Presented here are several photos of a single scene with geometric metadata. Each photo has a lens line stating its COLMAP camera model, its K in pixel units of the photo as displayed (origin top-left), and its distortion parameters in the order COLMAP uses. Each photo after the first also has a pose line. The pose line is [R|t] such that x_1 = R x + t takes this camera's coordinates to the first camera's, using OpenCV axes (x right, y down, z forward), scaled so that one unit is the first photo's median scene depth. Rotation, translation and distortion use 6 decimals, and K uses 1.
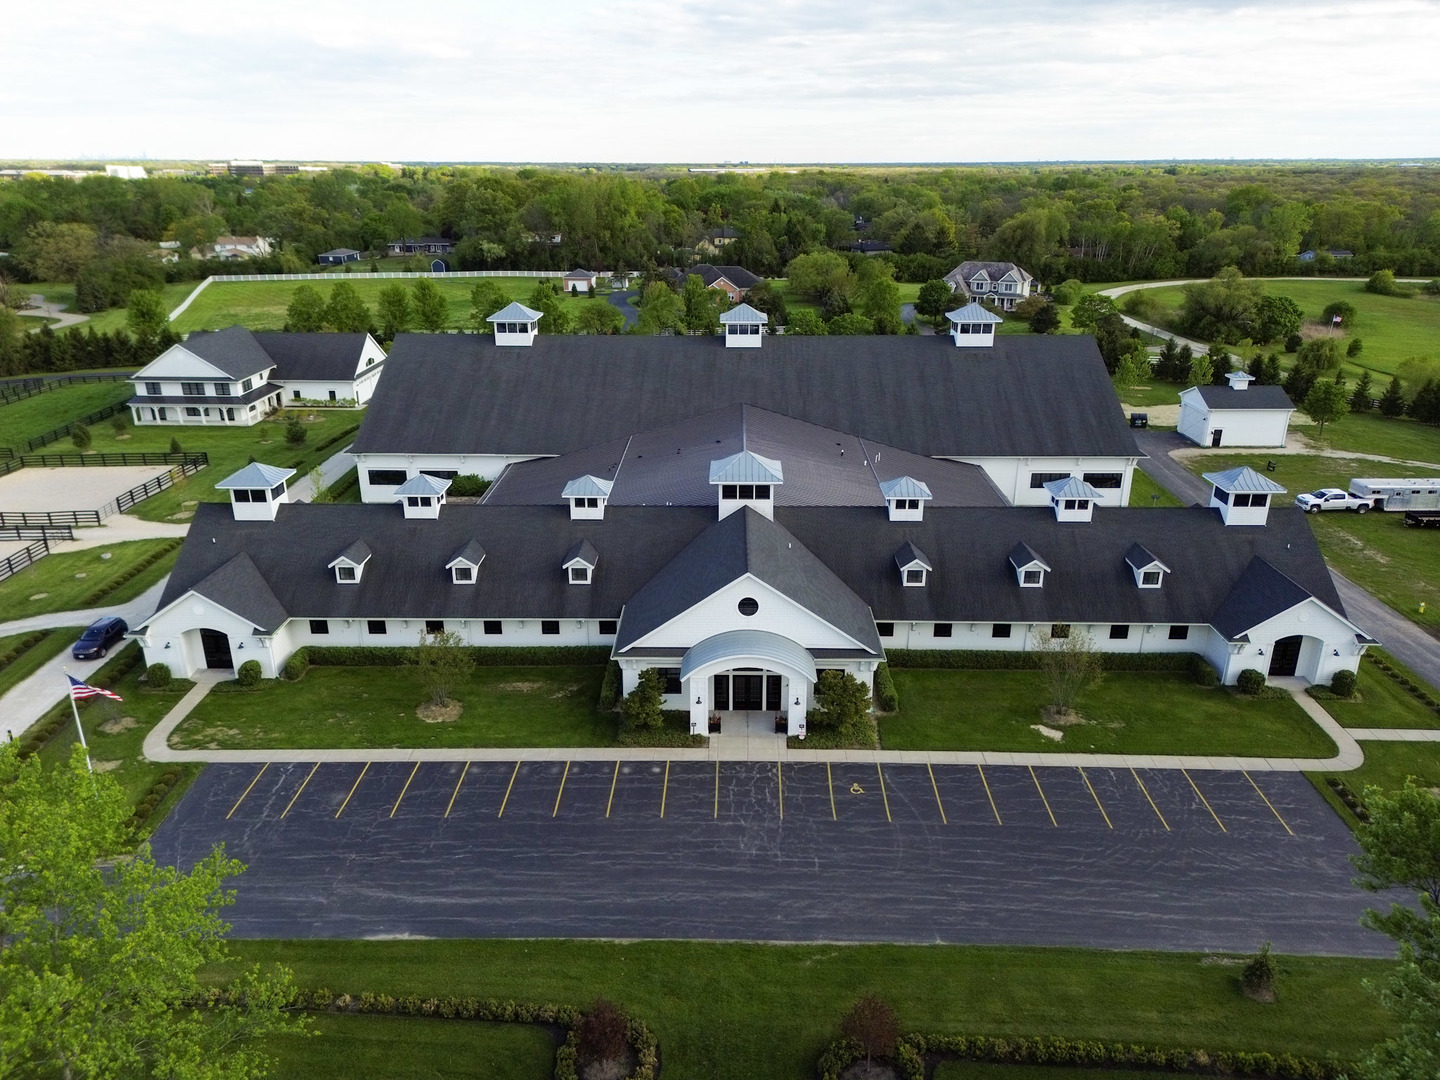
lens RADIAL K [[1003.8, 0, 720.0], [0, 1003.8, 540.0], [0, 0, 1]] dist [0.034235, -0.004528]
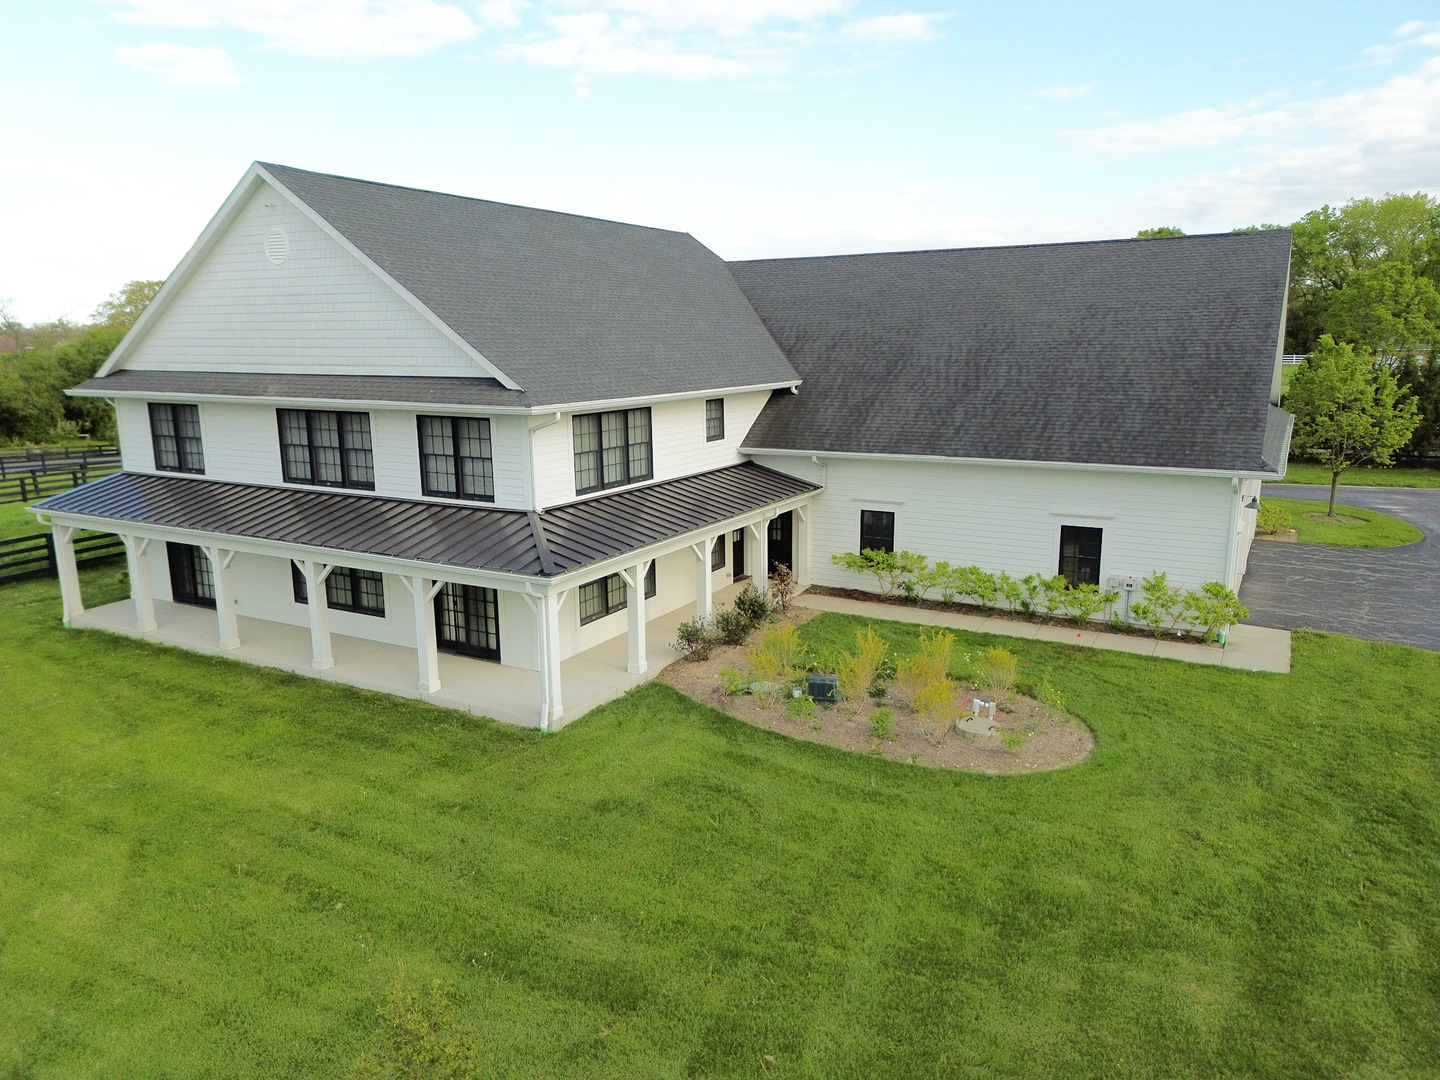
lens RADIAL K [[1003.8, 0, 720.0], [0, 1003.8, 540.0], [0, 0, 1]] dist [0.034235, -0.004528]
pose [[0.880407, 0.083783, -0.466759, -0.379877], [-0.154431, 0.981270, -0.115152, -0.124127], [0.448369, 0.173463, 0.876856, 0.877629]]
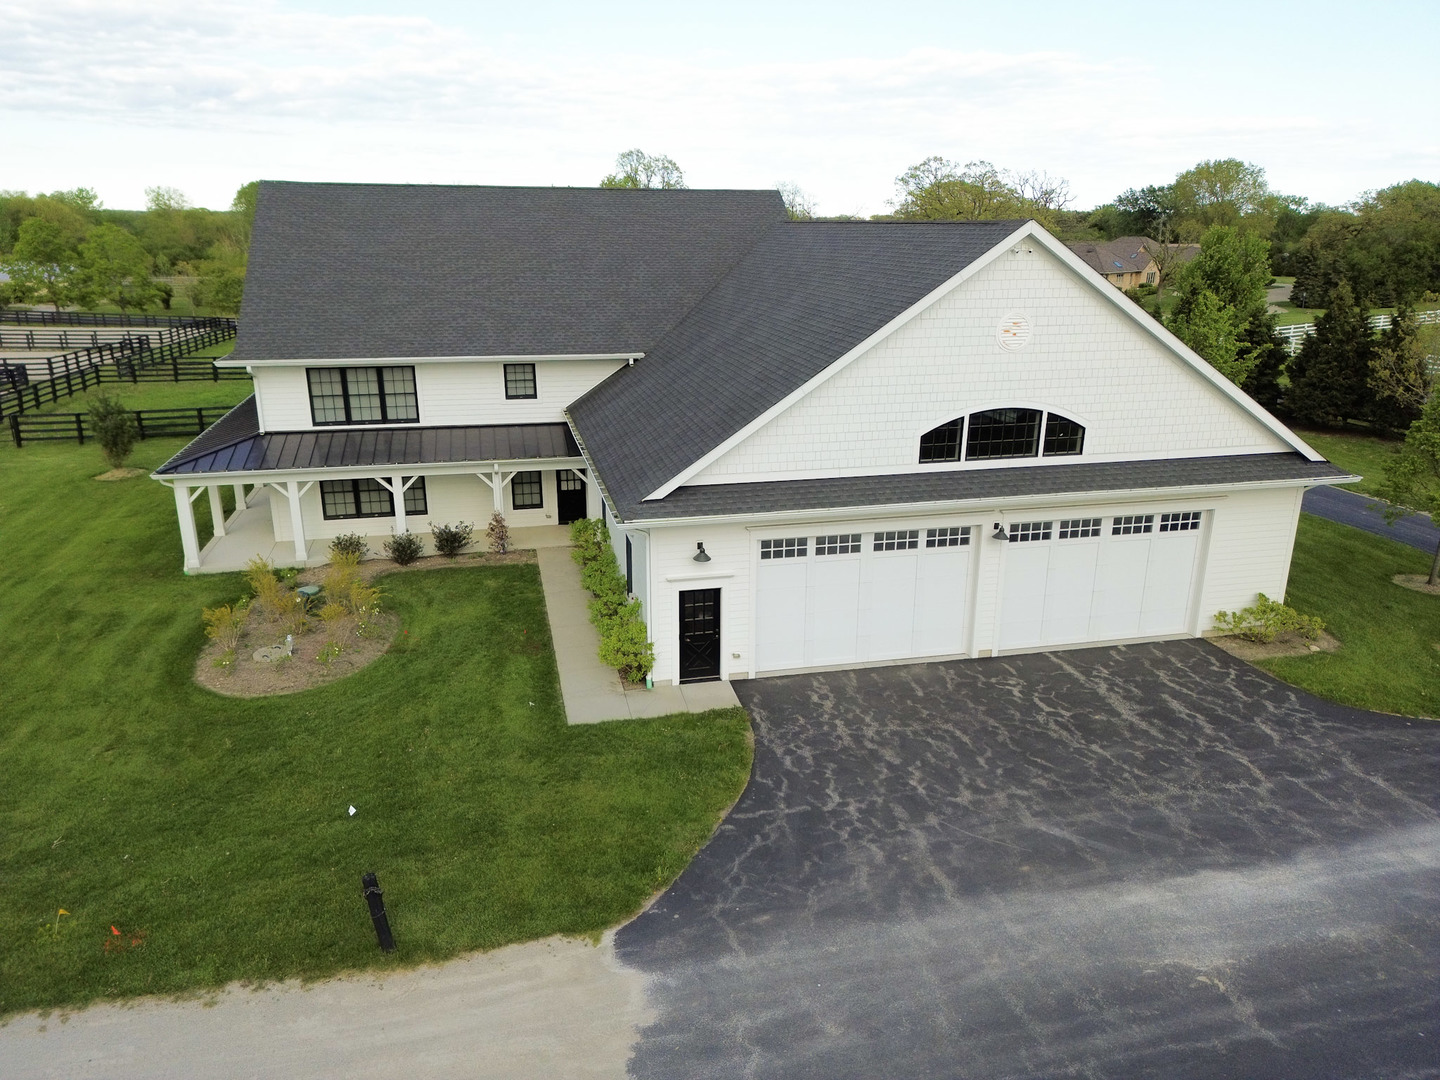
lens RADIAL K [[1003.8, 0, 720.0], [0, 1003.8, 540.0], [0, 0, 1]] dist [0.034235, -0.004528]
pose [[0.252653, 0.290174, -0.923020, -0.244995], [-0.342510, 0.919020, 0.195163, -0.194205], [0.904905, 0.266835, 0.331580, 1.014651]]
